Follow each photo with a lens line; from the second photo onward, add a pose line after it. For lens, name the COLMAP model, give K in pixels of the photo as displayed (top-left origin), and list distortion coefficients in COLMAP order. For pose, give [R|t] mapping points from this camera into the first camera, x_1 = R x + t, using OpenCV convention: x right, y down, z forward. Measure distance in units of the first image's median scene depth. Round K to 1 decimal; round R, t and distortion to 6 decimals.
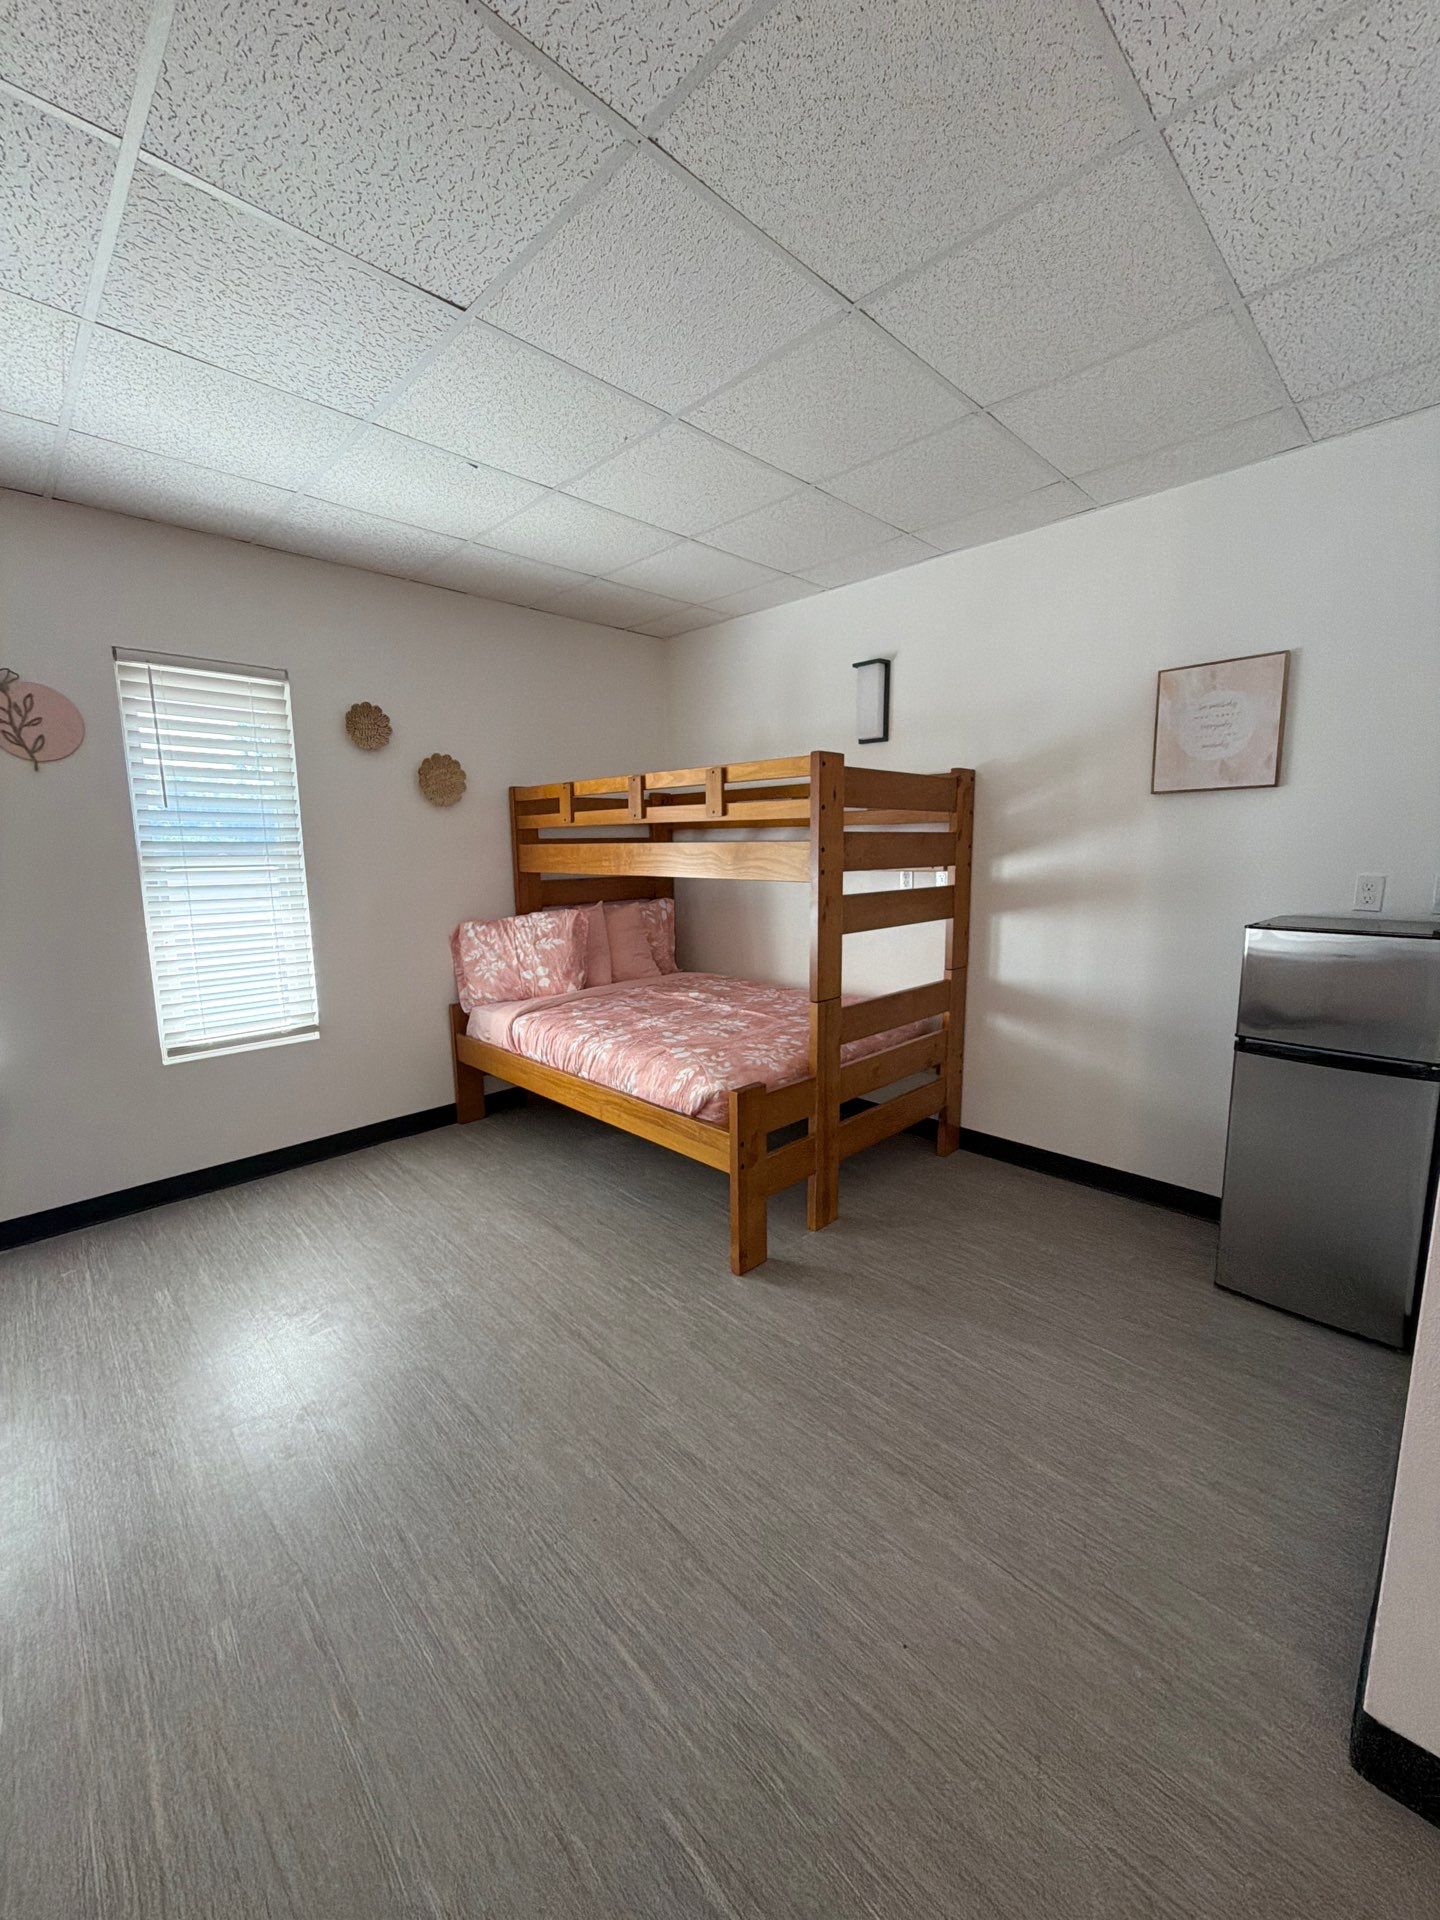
lens RADIAL K [[760.0, 0, 721.3], [0, 760.0, 966.8], [0, 0, 1]] dist [-0.000080, -0.000784]
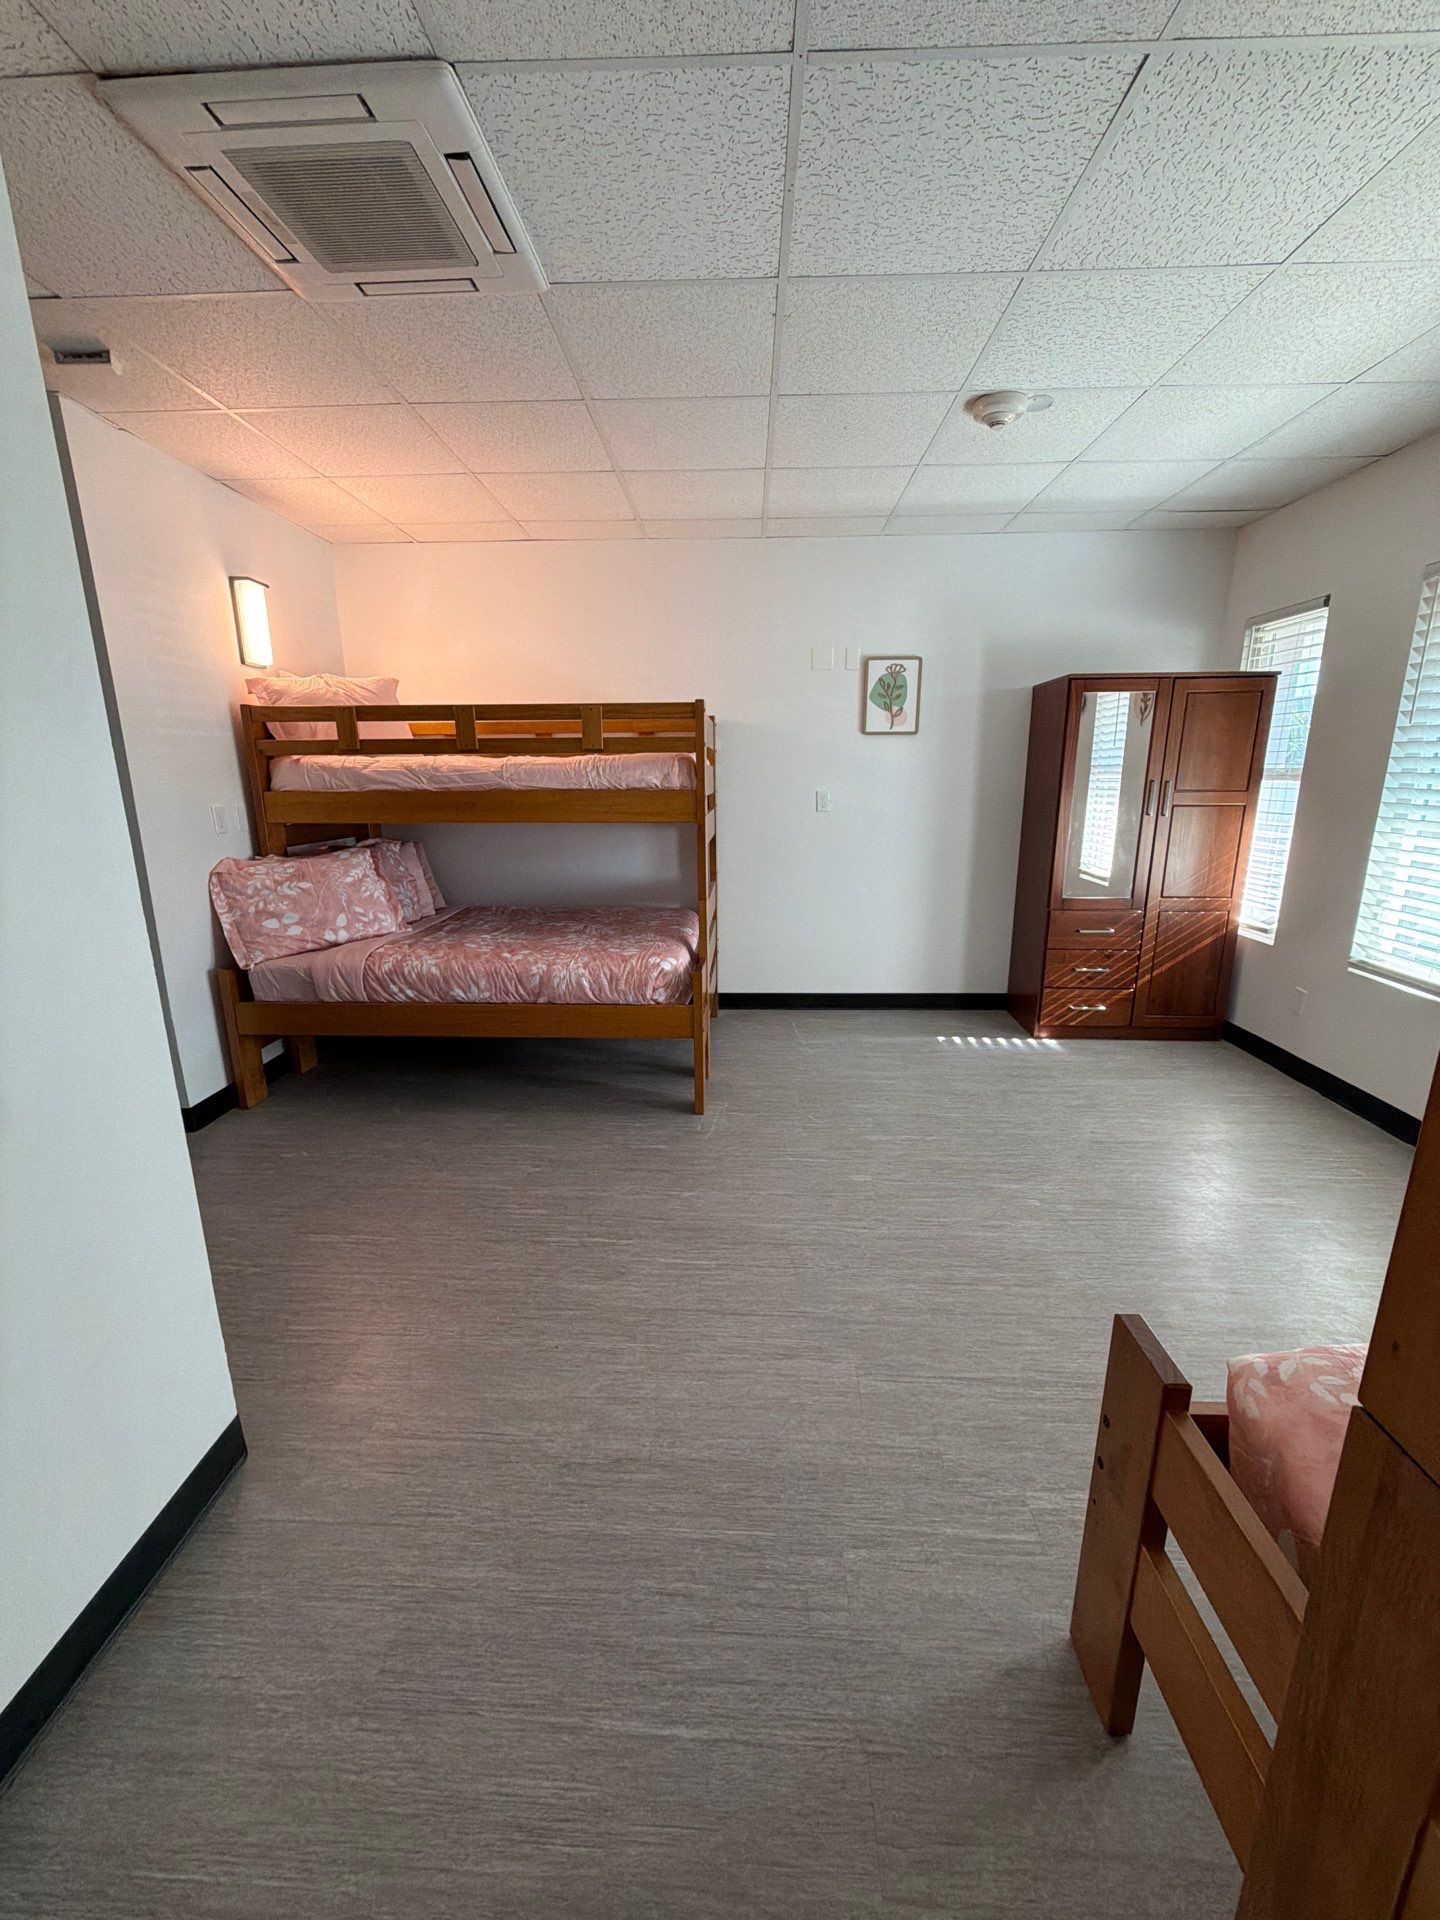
lens RADIAL K [[760.0, 0, 713.4], [0, 760.0, 952.0], [0, 0, 1]] dist [-0.000080, -0.000784]
pose [[-0.731337, 0.178523, -0.658237, 0.838816], [-0.084500, 0.933979, 0.347192, -0.315876], [0.676761, 0.309536, -0.667969, 1.936922]]
